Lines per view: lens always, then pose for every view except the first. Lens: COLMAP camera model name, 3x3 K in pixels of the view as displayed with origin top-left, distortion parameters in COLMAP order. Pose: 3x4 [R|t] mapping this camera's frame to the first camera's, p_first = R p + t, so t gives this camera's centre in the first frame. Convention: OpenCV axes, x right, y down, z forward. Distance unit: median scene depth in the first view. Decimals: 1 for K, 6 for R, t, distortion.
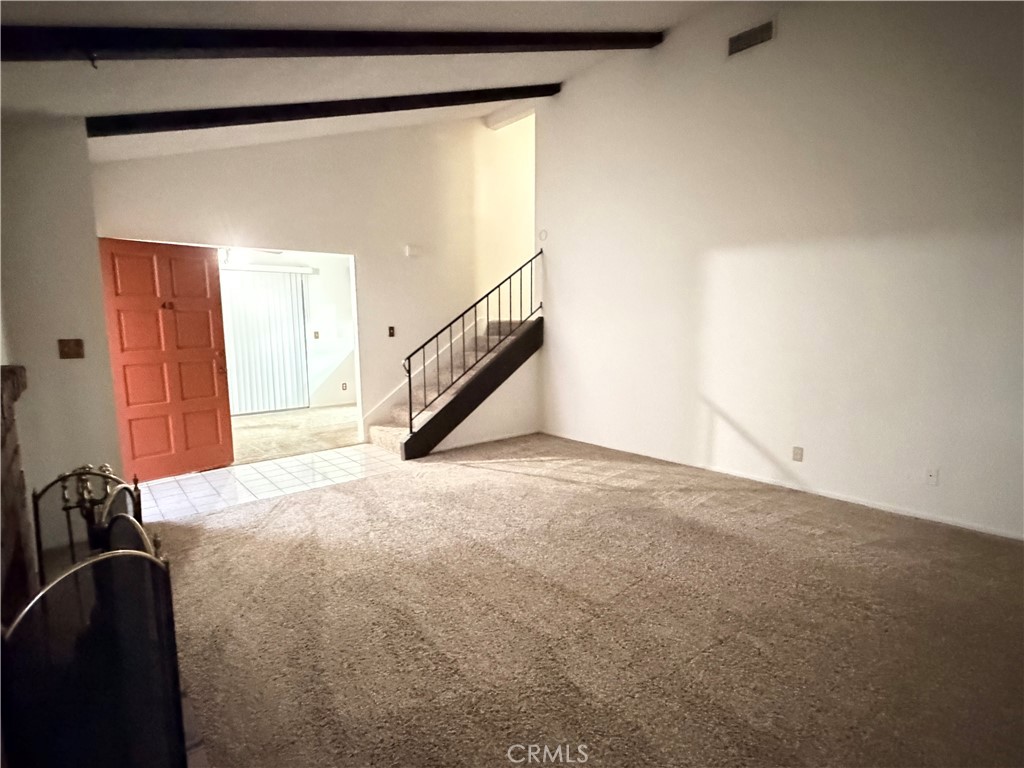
lens RADIAL K [[519.1, 0, 511.2], [0, 519.1, 383.3], [0, 0, 1]] dist [0.000316, 0.000258]
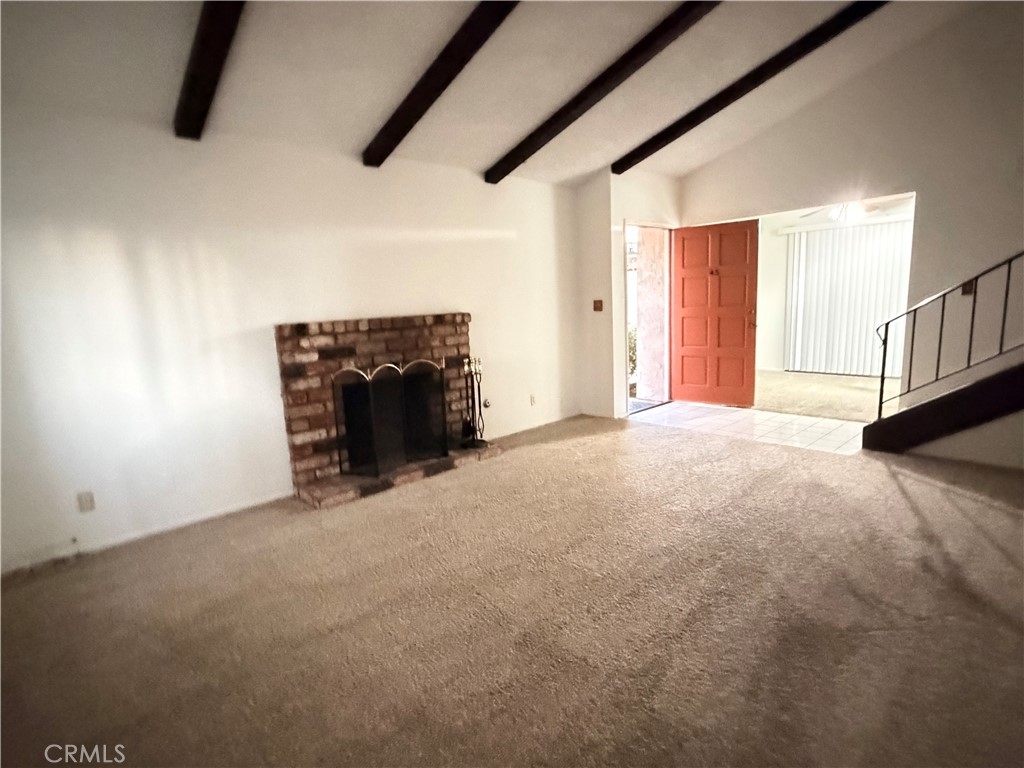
lens RADIAL K [[519.1, 0, 510.9], [0, 519.1, 382.7], [0, 0, 1]] dist [0.000316, 0.000258]
pose [[0.061234, 0.170334, -0.983482, 0.638843], [-0.077573, 0.983163, 0.165449, -0.055592], [0.995104, 0.066161, 0.073417, 0.427615]]
